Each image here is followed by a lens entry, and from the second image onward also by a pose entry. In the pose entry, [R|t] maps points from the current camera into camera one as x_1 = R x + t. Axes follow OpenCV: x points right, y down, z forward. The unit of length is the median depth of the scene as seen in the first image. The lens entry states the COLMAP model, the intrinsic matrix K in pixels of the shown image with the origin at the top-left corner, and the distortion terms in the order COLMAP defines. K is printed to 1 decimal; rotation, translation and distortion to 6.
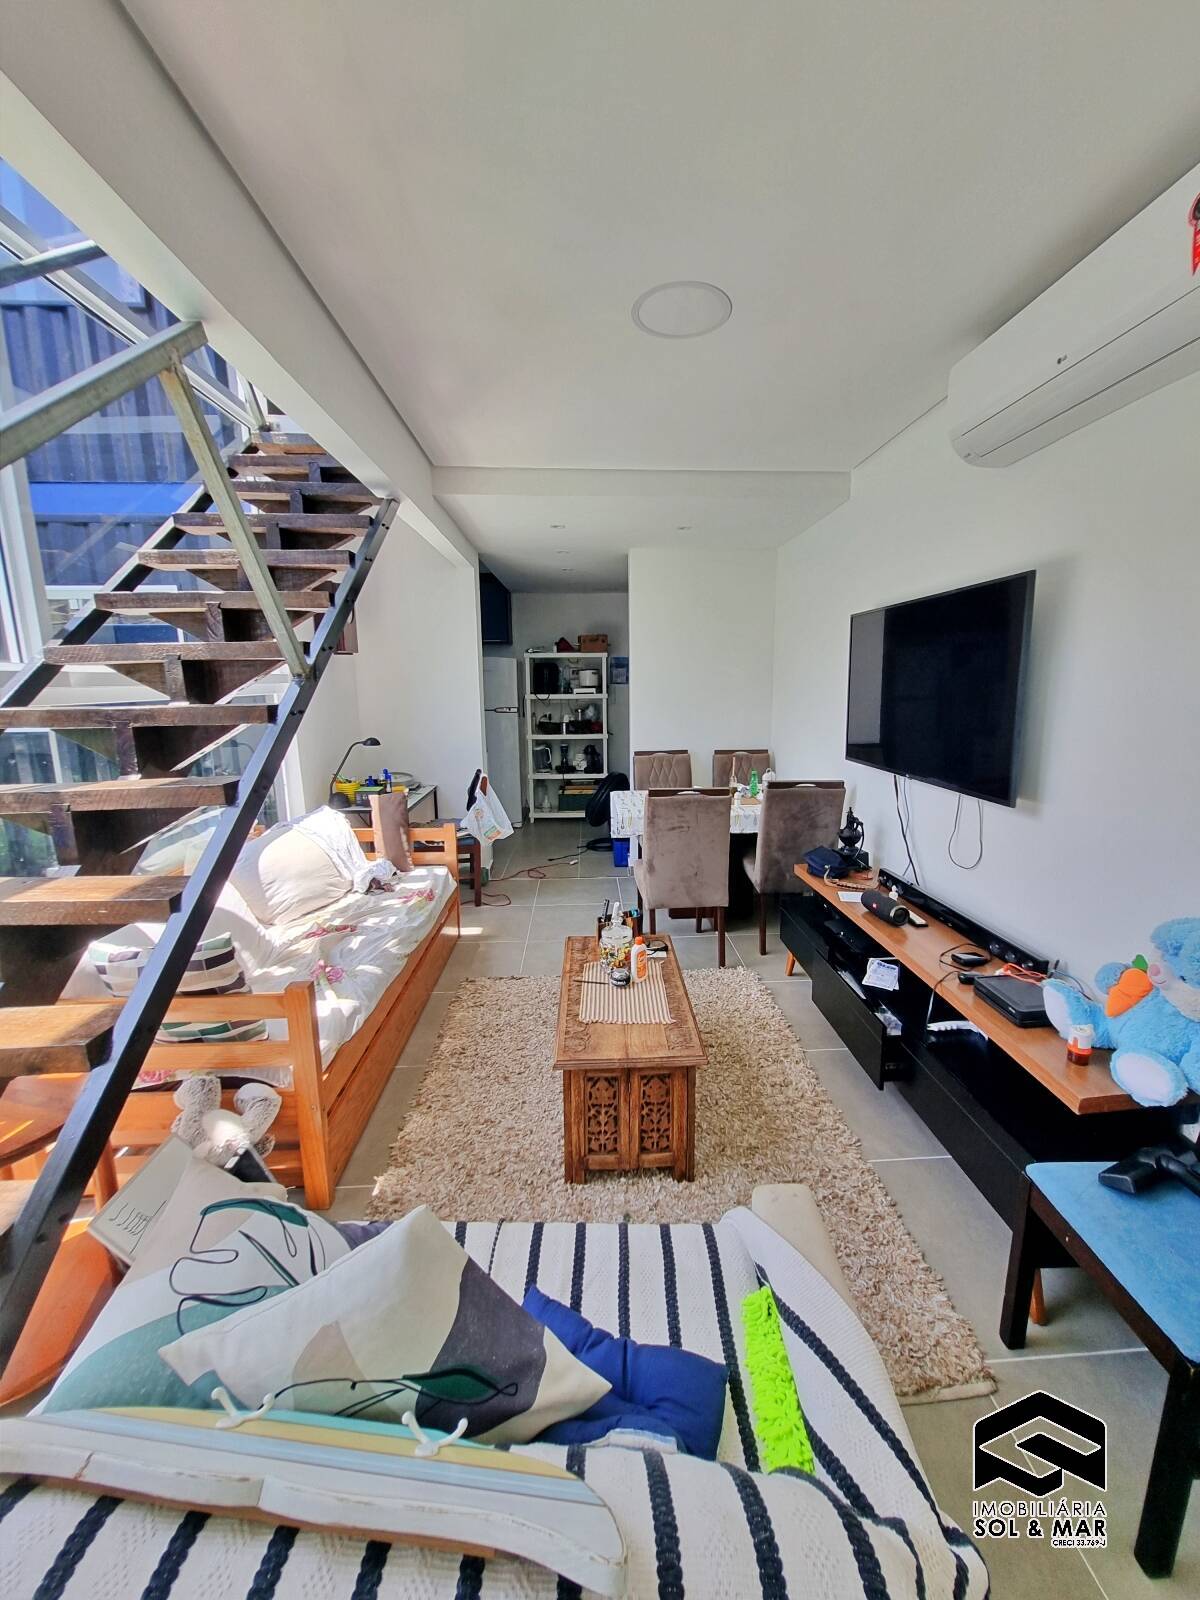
lens RADIAL K [[628.2, 0, 631.9], [0, 628.2, 802.5], [0, 0, 1]] dist [-0.000509, -0.008199]
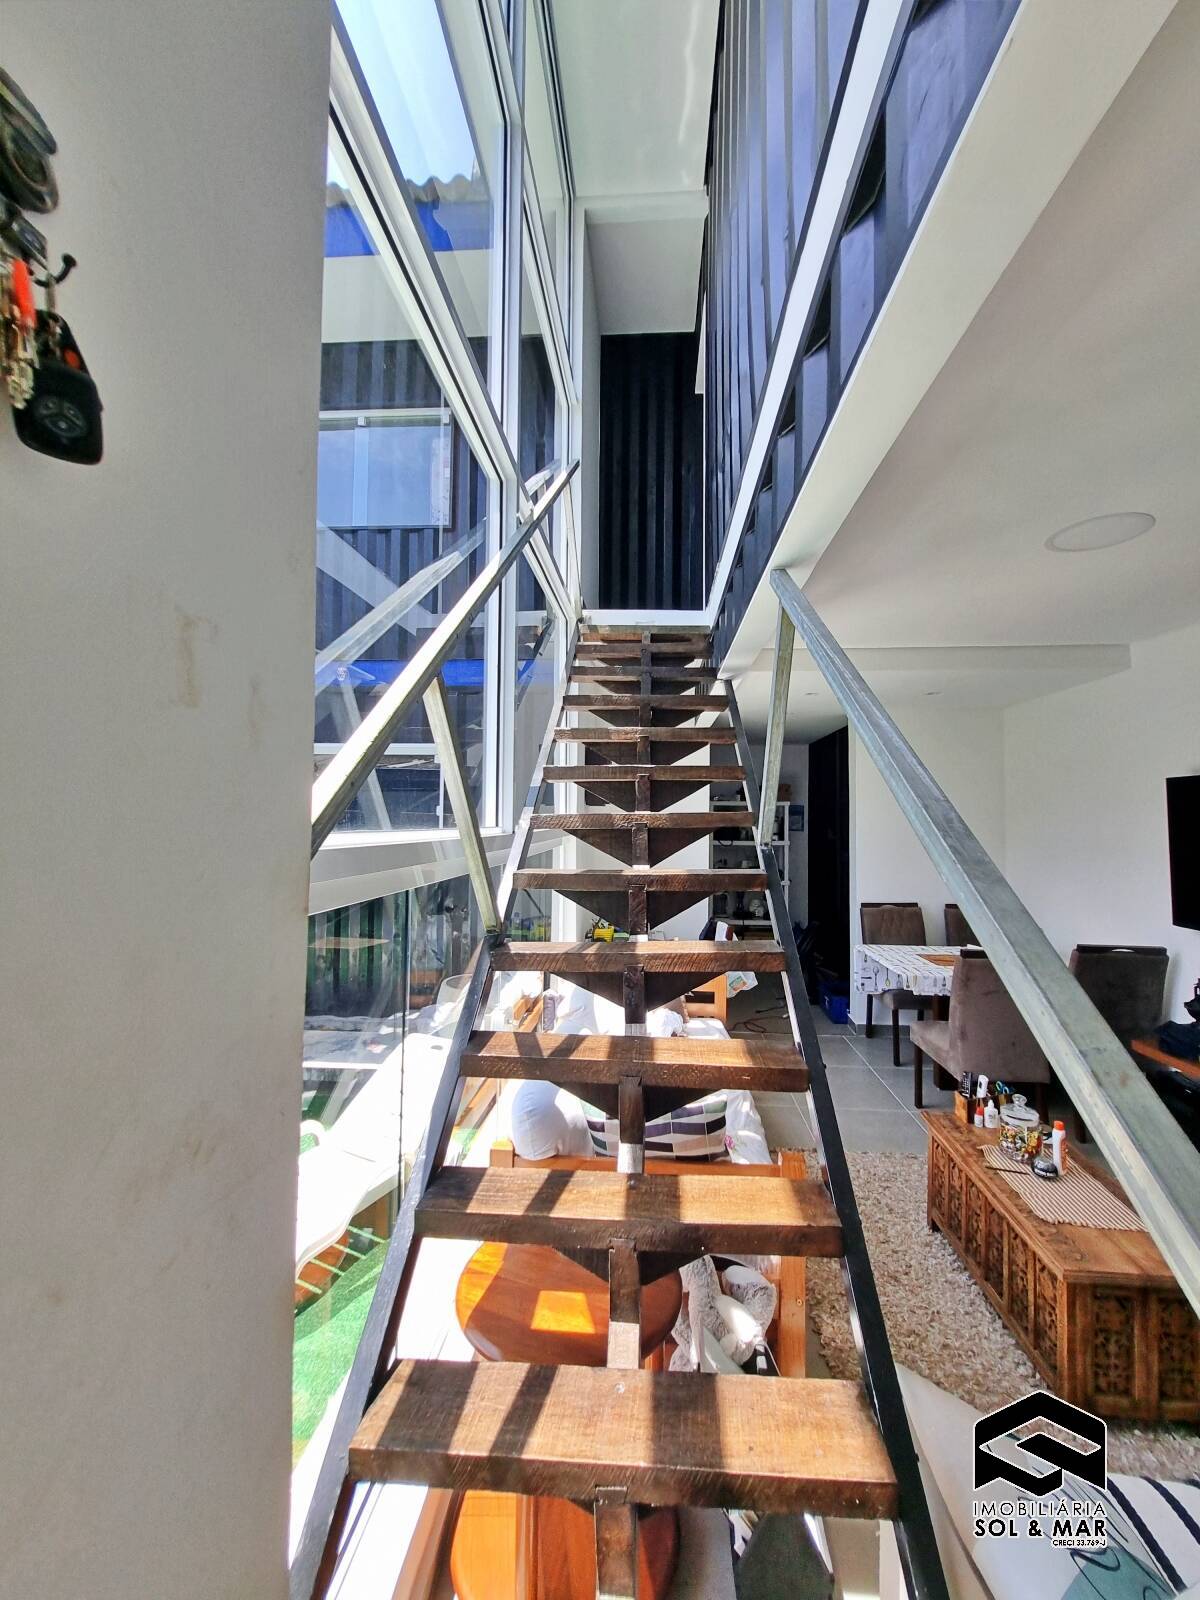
lens RADIAL K [[629.1, 0, 628.6], [0, 629.1, 806.7], [0, 0, 1]] dist [0.019144, -0.007223]
pose [[0.992634, 0.009871, -0.120748, -0.613361], [-0.034791, 0.977919, -0.206066, -0.031287], [0.116047, 0.208749, 0.971060, -0.103486]]
